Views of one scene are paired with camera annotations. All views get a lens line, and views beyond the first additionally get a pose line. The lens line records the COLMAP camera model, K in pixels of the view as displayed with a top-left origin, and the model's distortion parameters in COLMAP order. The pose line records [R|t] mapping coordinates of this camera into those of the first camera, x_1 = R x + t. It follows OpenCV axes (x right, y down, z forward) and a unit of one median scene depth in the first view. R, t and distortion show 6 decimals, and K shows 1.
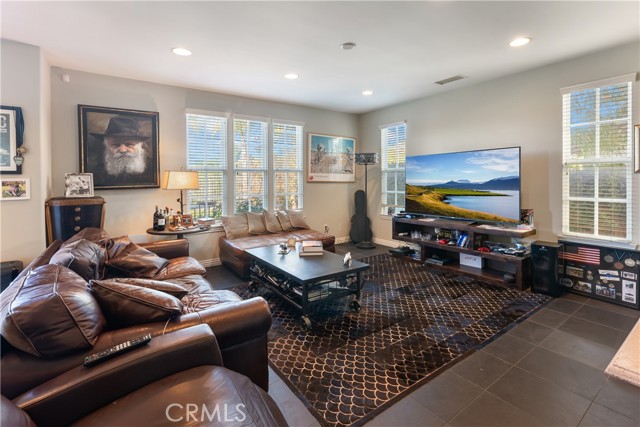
lens RADIAL K [[294.8, 0, 310.9], [0, 294.8, 179.9], [0, 0, 1]] dist [-0.003618, -0.001013]
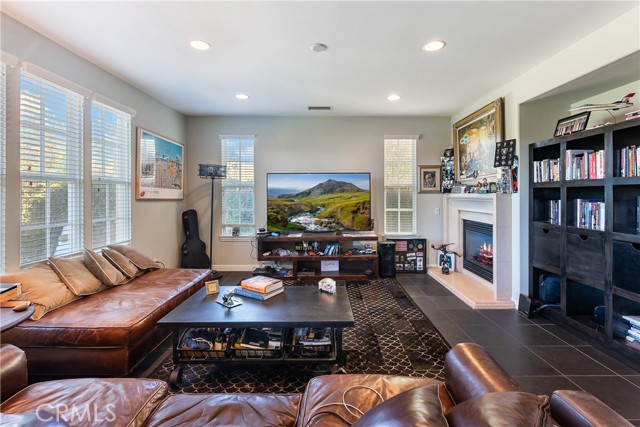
lens RADIAL K [[294.8, 0, 320.4], [0, 294.8, 193.9], [0, 0, 1]] dist [-0.003618, -0.001013]
pose [[0.560590, 0.009262, 0.828042, -0.456230], [-0.001681, 0.999948, -0.010047, -0.000873], [-0.828092, 0.004240, 0.560577, 0.375927]]
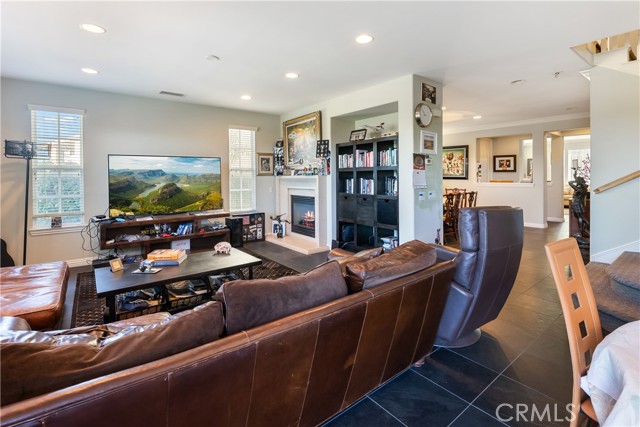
lens RADIAL K [[302.8, 0, 325.1], [0, 302.8, 178.2], [0, 0, 1]] dist [-0.002598, -0.000358]
pose [[-0.068023, 0.004101, 0.997675, -0.761298], [0.012898, 0.999912, -0.003231, 0.005732], [-0.997600, 0.012648, -0.068070, 0.489011]]
